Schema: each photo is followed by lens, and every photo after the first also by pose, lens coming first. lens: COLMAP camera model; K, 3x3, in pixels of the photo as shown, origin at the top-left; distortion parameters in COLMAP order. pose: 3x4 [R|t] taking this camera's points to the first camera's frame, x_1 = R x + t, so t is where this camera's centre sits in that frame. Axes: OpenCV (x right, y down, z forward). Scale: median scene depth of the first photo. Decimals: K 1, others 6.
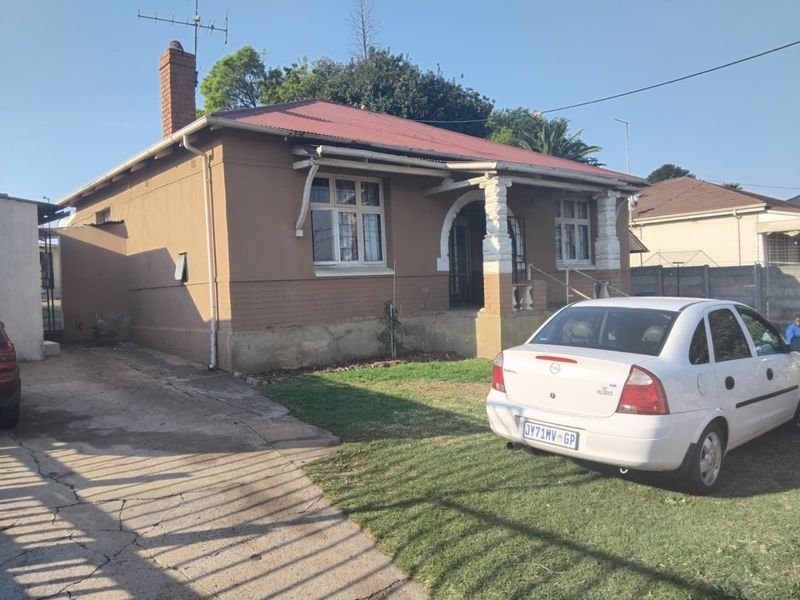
lens RADIAL K [[615.9, 0, 400.0], [0, 615.9, 300.0], [0, 0, 1]] dist [0.071416, -0.144874]
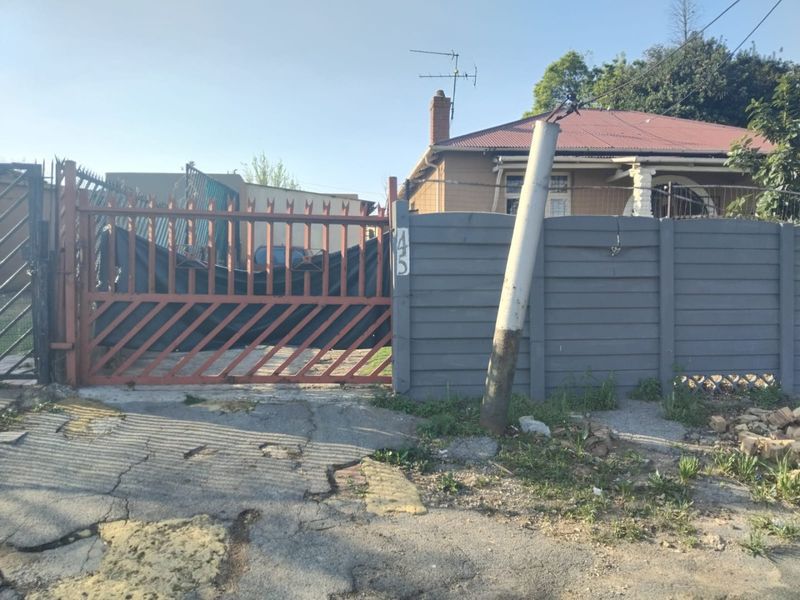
lens RADIAL K [[615.9, 0, 400.0], [0, 615.9, 300.0], [0, 0, 1]] dist [0.071416, -0.144874]
pose [[0.824539, 0.058066, -0.562818, 0.484265], [-0.044920, 0.998298, 0.037187, 0.049781], [0.564019, -0.005381, 0.825744, -0.347540]]
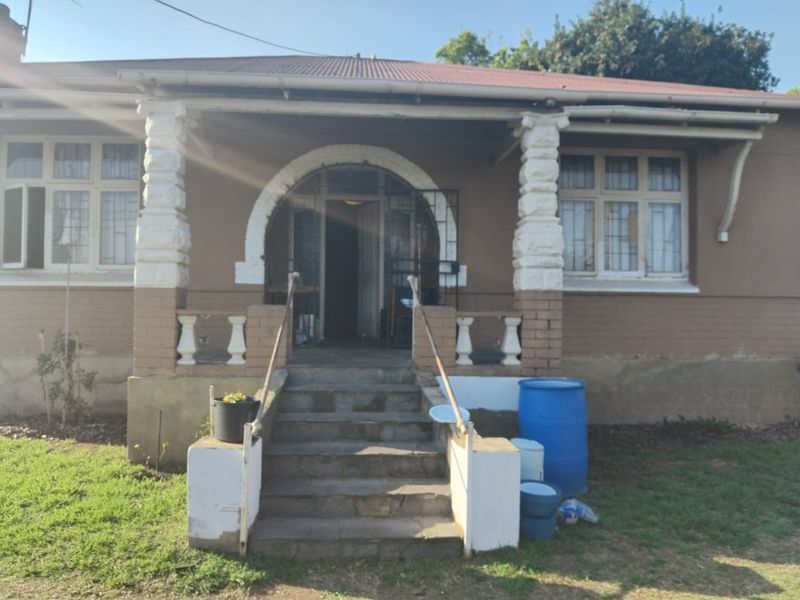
lens RADIAL K [[615.9, 0, 400.0], [0, 615.9, 300.0], [0, 0, 1]] dist [0.071416, -0.144874]
pose [[0.813537, 0.039164, -0.580193, 0.621491], [-0.052523, 0.998600, -0.006239, -0.041035], [0.579136, 0.035549, 0.814455, 0.695206]]
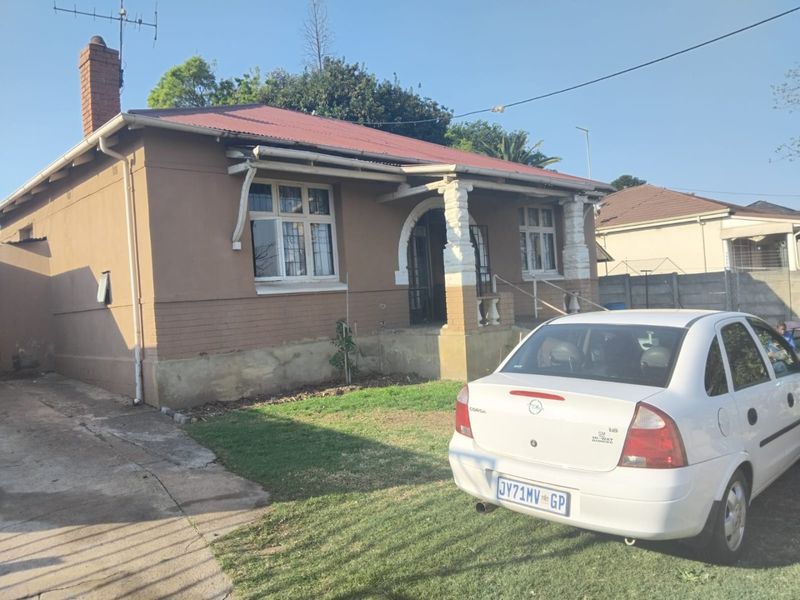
lens RADIAL K [[615.9, 0, 400.0], [0, 615.9, 300.0], [0, 0, 1]] dist [0.071416, -0.144874]
pose [[0.998137, -0.025154, 0.055587, 0.018150], [0.026491, 0.999374, -0.023439, -0.003584], [-0.054963, 0.024868, 0.998179, 0.099613]]
